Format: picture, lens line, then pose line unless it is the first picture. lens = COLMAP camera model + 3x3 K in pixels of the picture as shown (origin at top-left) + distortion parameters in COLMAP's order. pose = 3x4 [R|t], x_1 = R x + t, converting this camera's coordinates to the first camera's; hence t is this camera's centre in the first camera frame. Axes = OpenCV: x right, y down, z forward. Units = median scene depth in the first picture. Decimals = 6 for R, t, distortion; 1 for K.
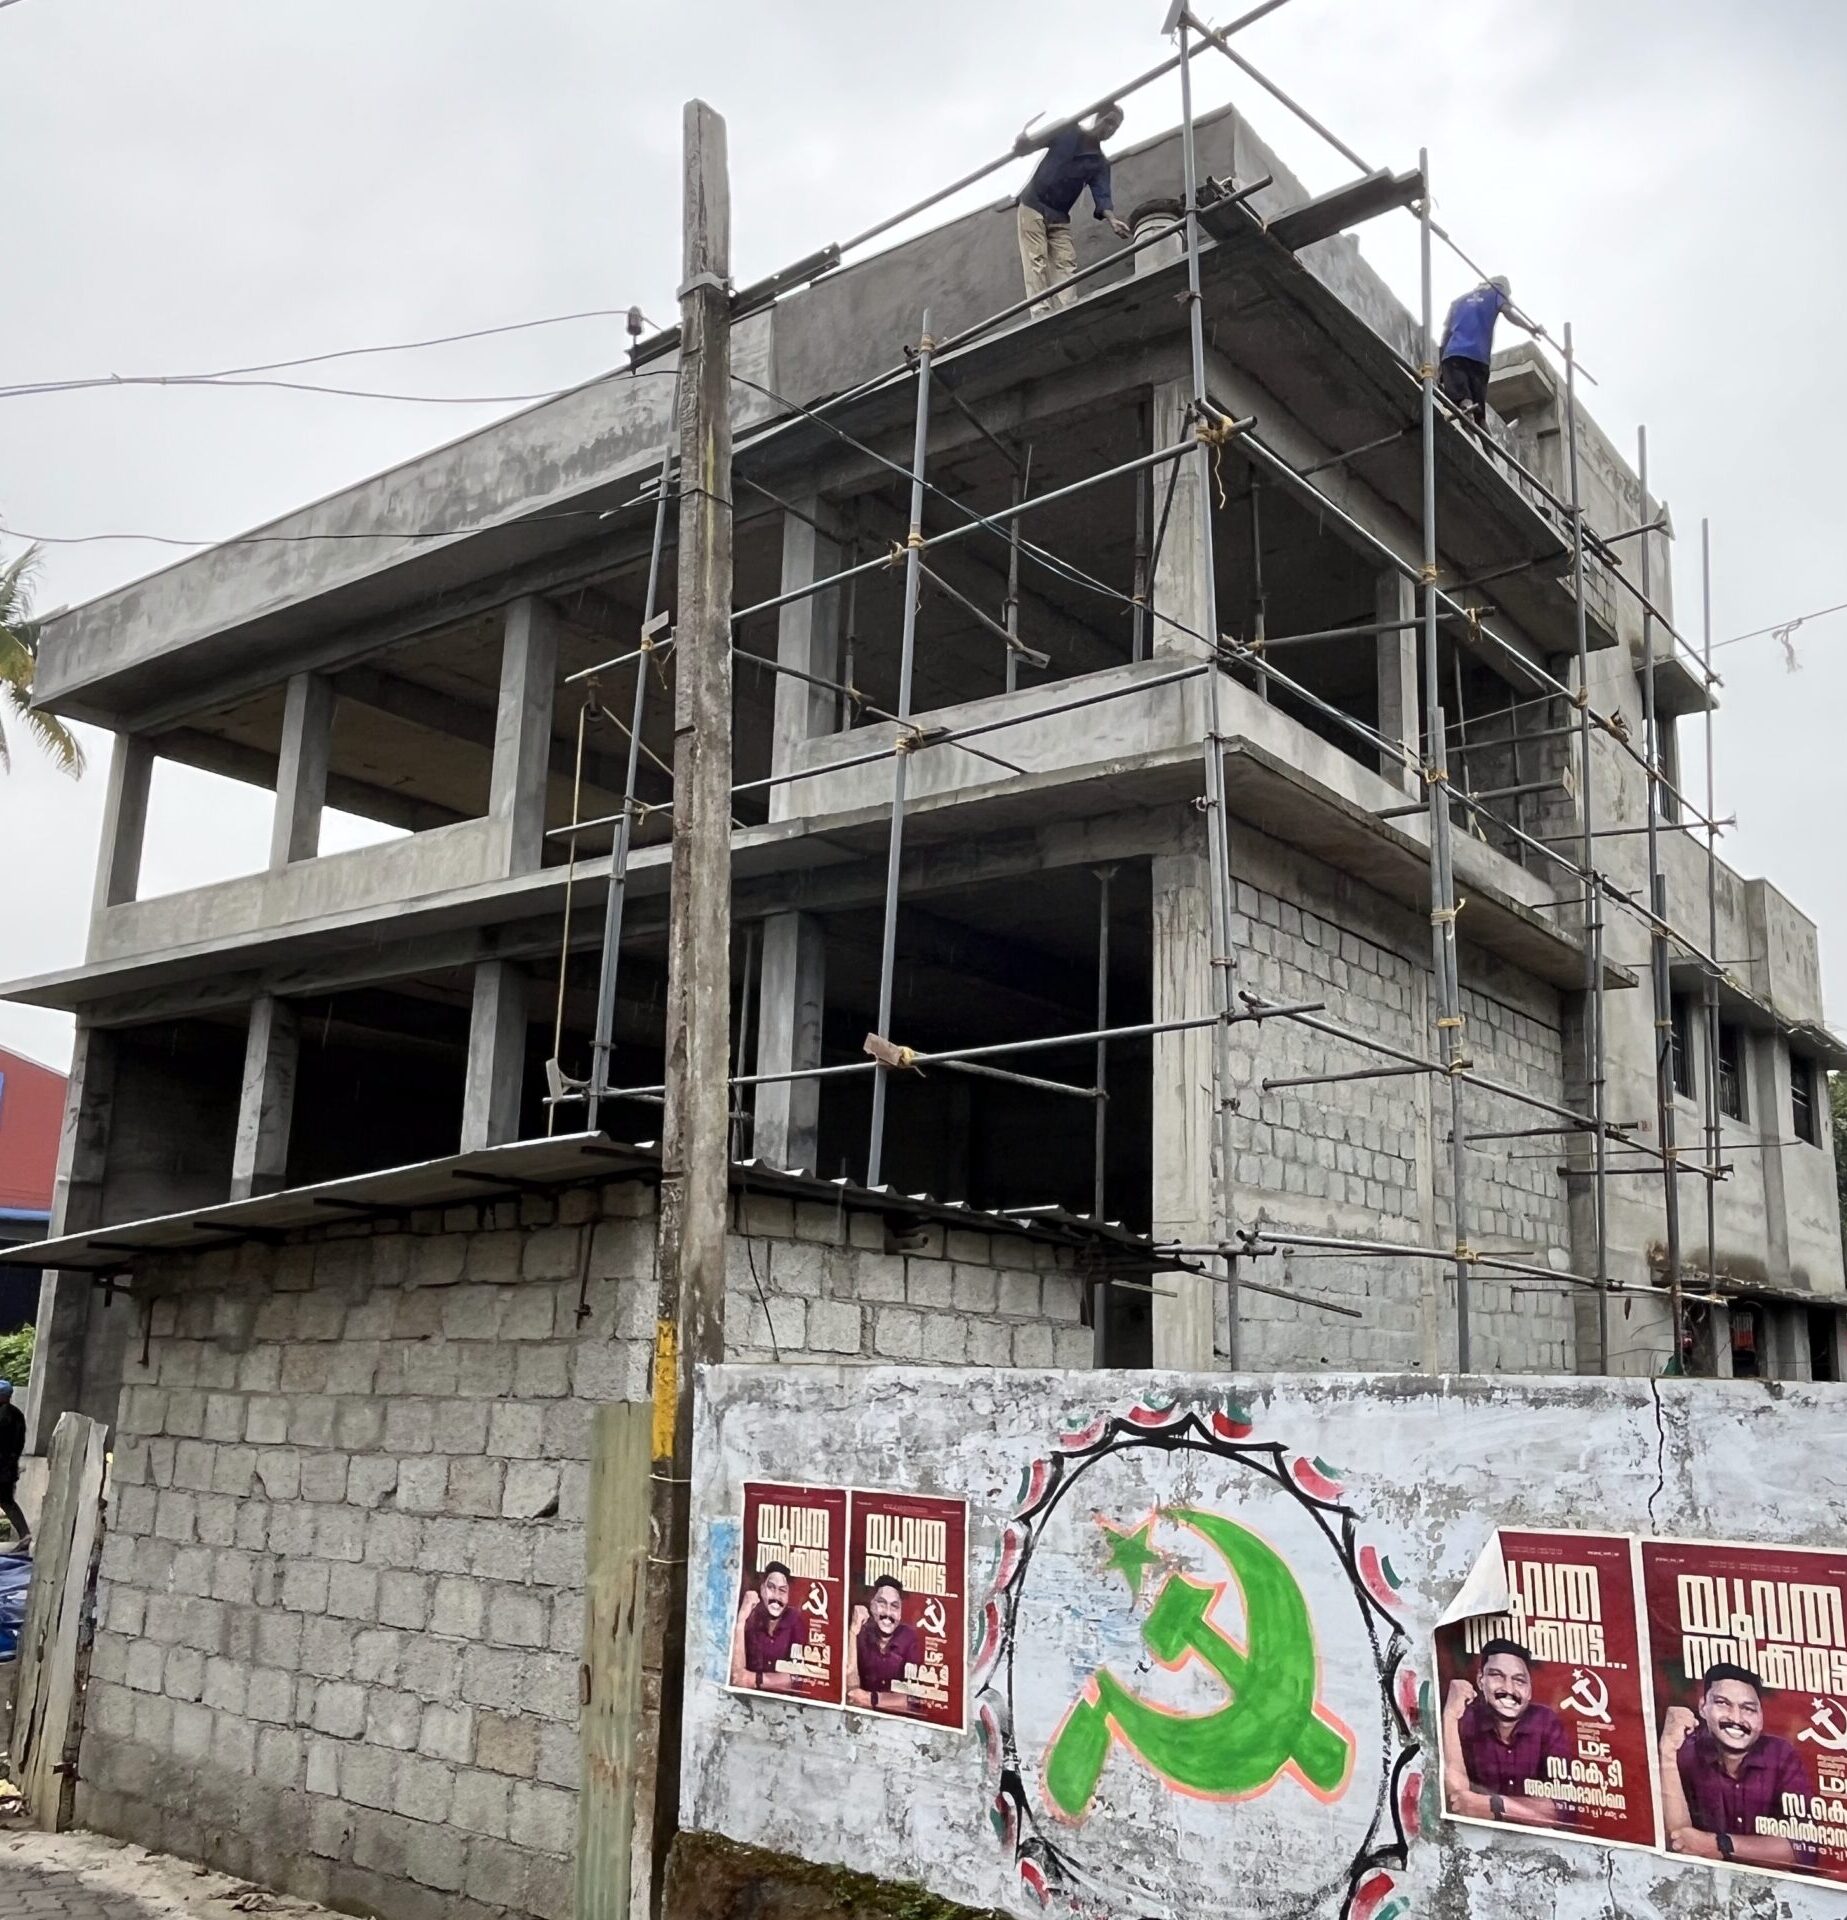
lens RADIAL K [[1746.7, 0, 924.3], [0, 1746.7, 972.2], [0, 0, 1]] dist [-0.000600, 0.000000]
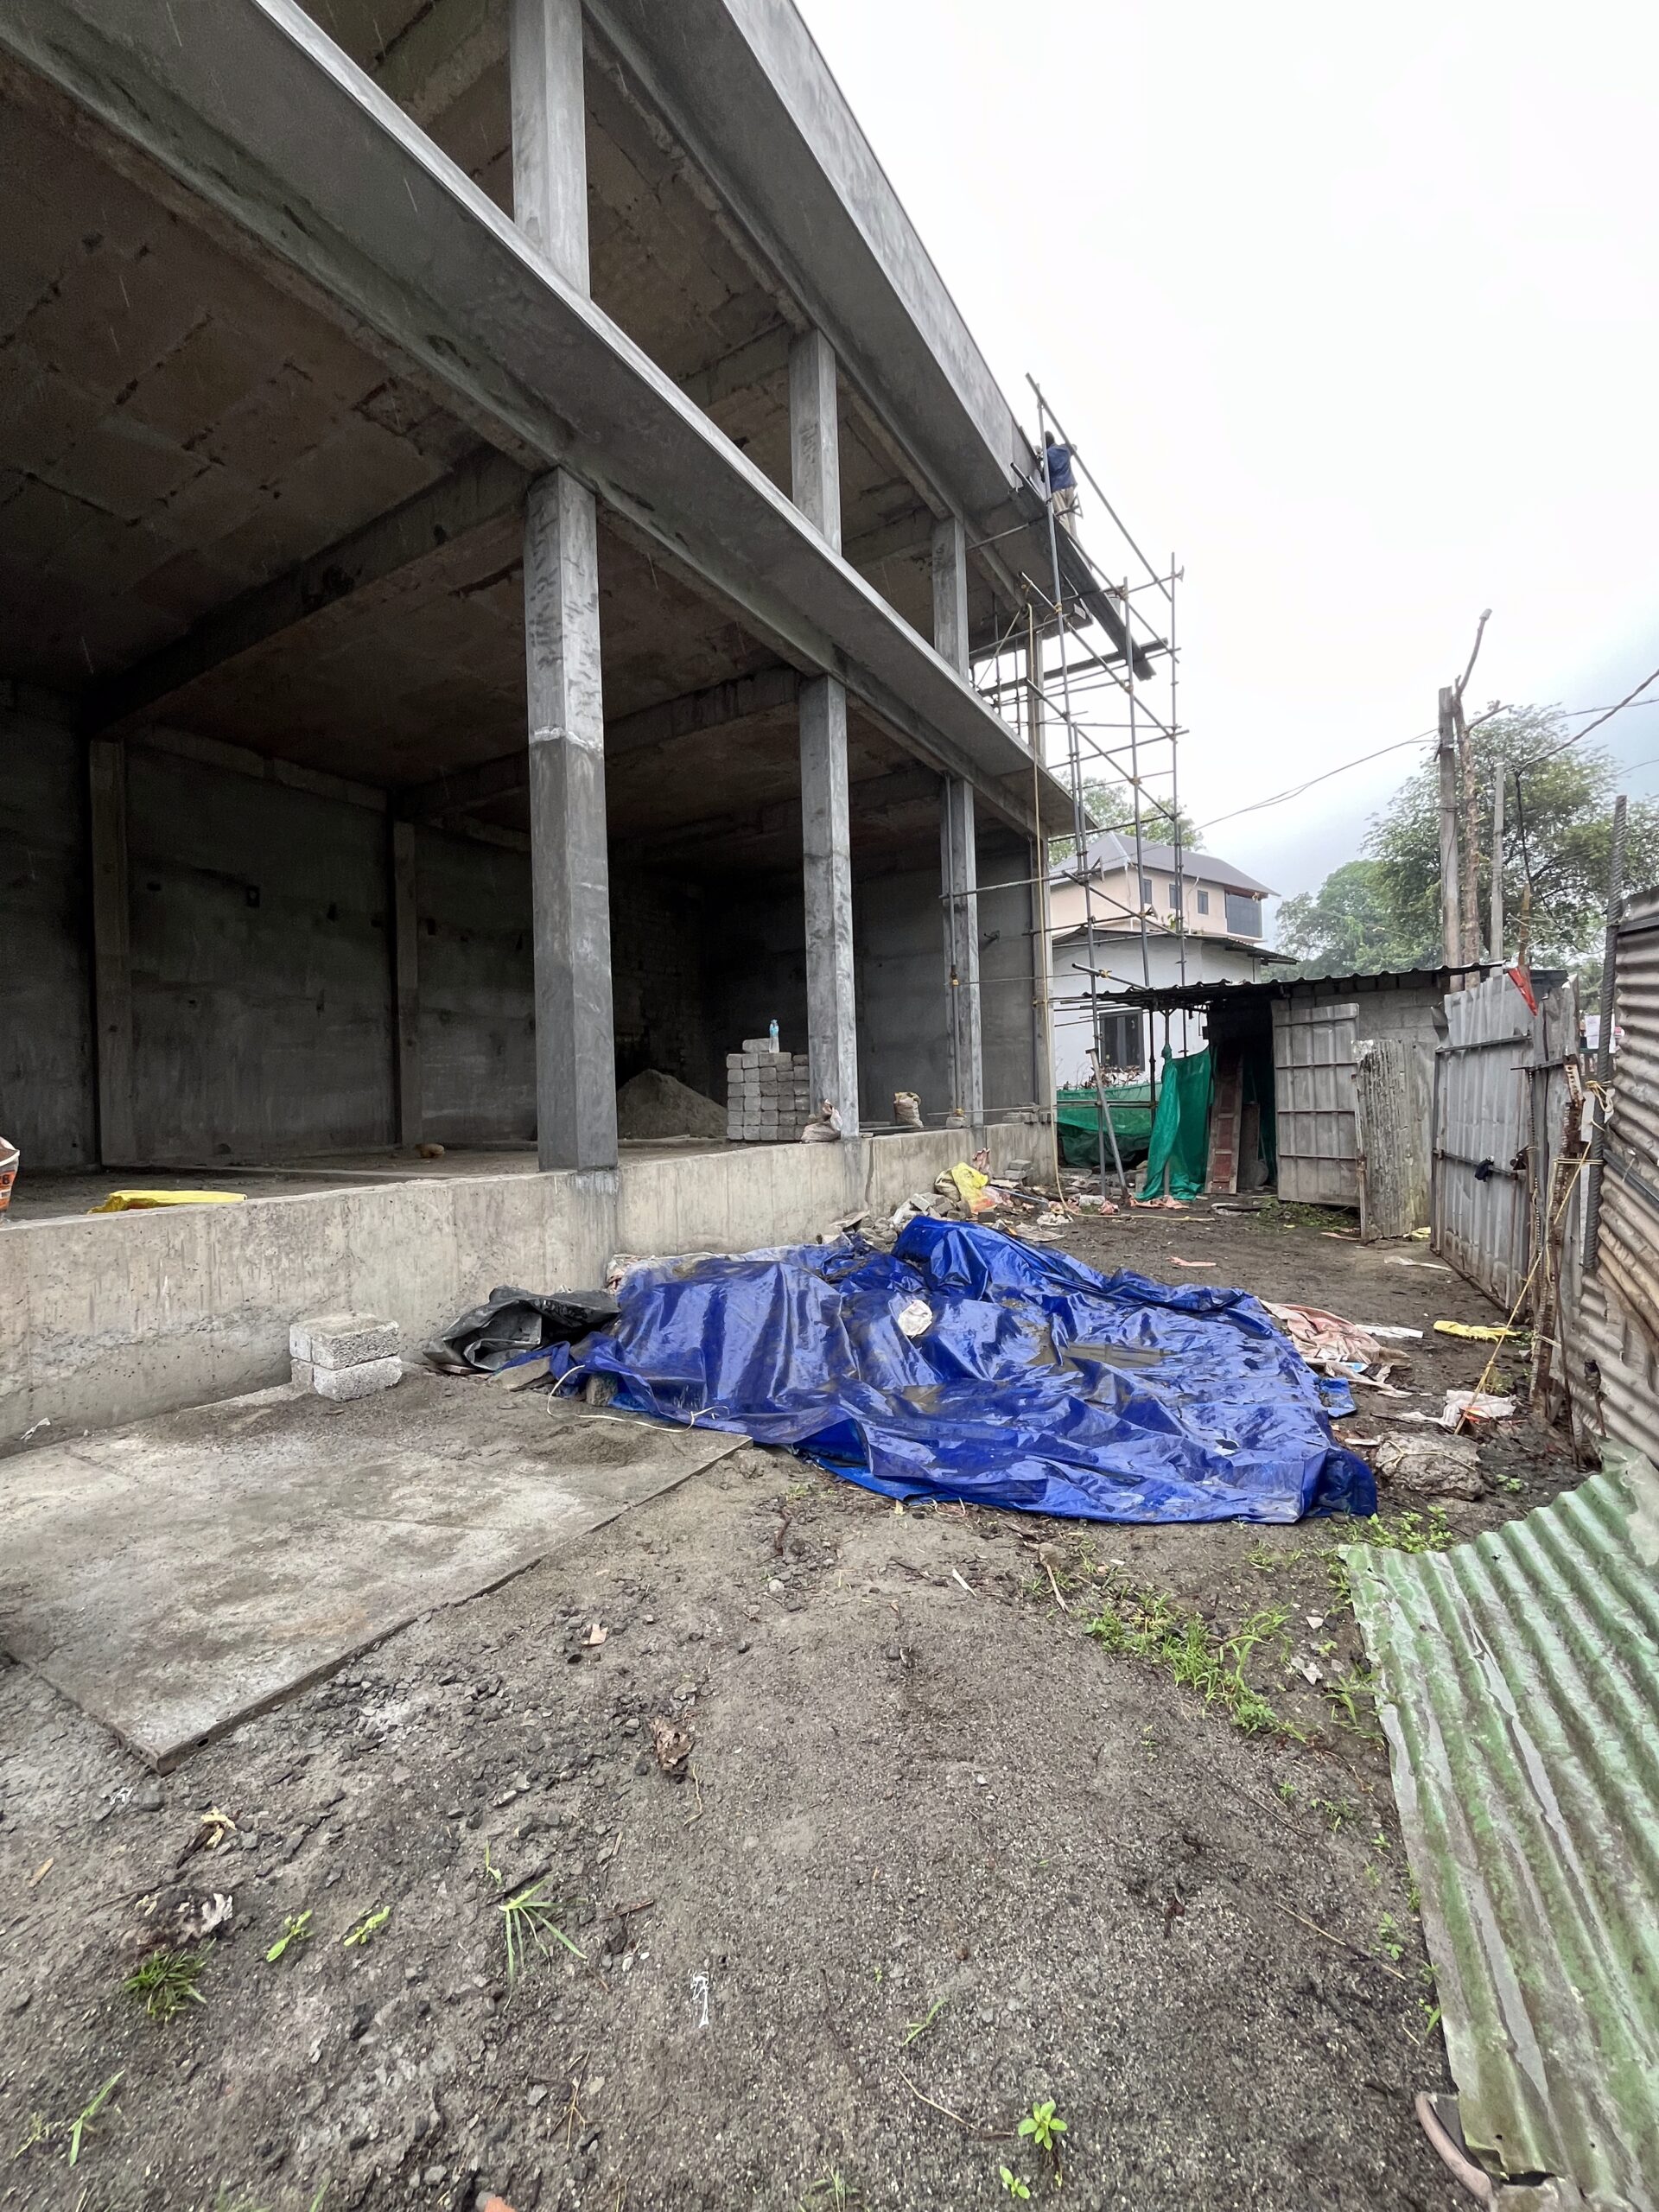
lens RADIAL K [[908.2, 0, 837.2], [0, 908.2, 1102.3], [0, 0, 1]] dist [-0.003770, -0.000083]
pose [[-0.107790, -0.021540, 0.993940, -0.821934], [-0.187693, 0.982227, 0.000931, 0.256031], [-0.976295, -0.186456, -0.109917, 0.992560]]
